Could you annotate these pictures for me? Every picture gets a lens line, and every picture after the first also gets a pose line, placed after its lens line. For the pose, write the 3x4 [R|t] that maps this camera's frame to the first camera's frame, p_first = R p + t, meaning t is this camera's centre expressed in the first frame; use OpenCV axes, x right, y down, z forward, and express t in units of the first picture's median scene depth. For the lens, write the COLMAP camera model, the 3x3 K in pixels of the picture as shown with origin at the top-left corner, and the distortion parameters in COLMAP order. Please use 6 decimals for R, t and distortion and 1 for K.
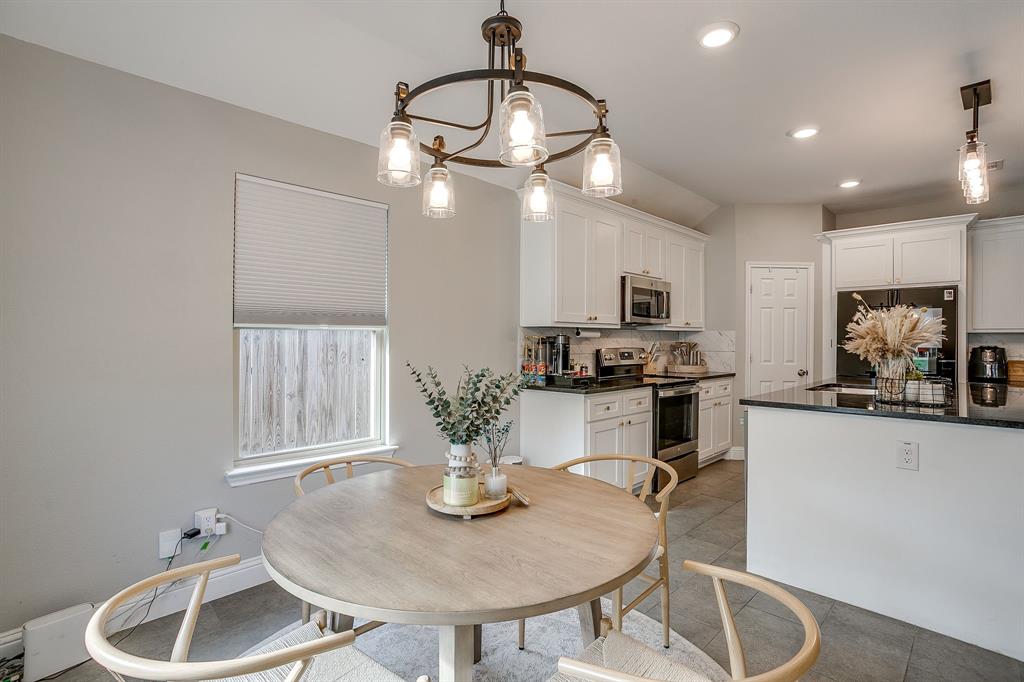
lens RADIAL K [[495.8, 0, 502.8], [0, 495.8, 334.3], [0, 0, 1]] dist [-0.054459, 0.025529]
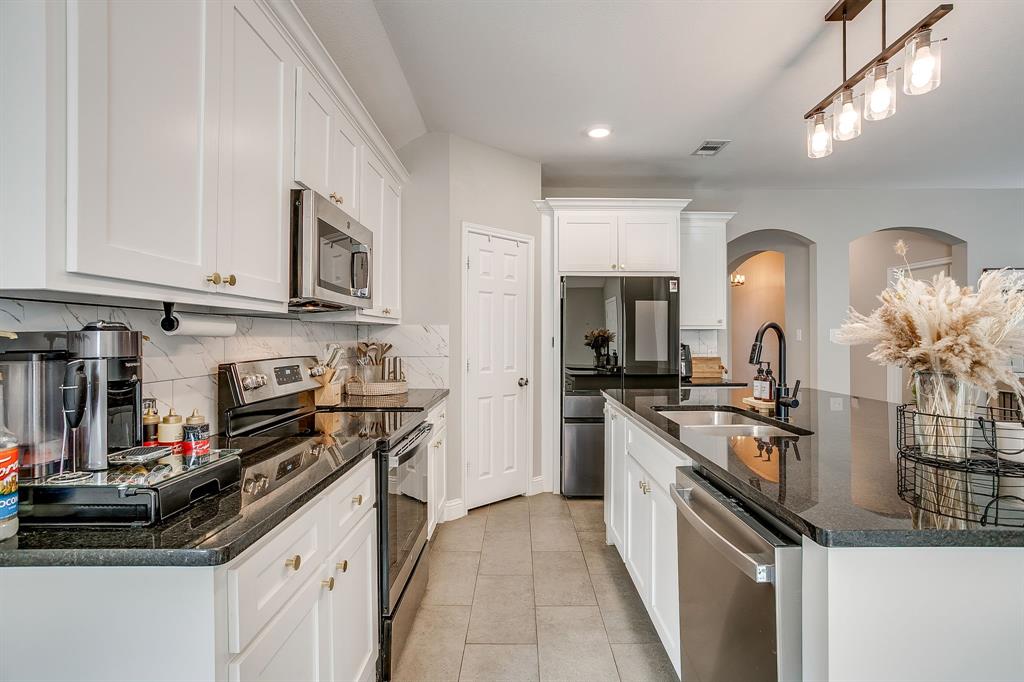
lens RADIAL K [[503.2, 0, 514.5], [0, 503.2, 329.5], [0, 0, 1]] dist [0.003632, 0.000929]
pose [[0.703151, 0.007138, 0.711005, 0.067466], [-0.004257, 0.999974, -0.005829, 0.003501], [-0.711028, 0.001072, 0.703163, 0.547577]]
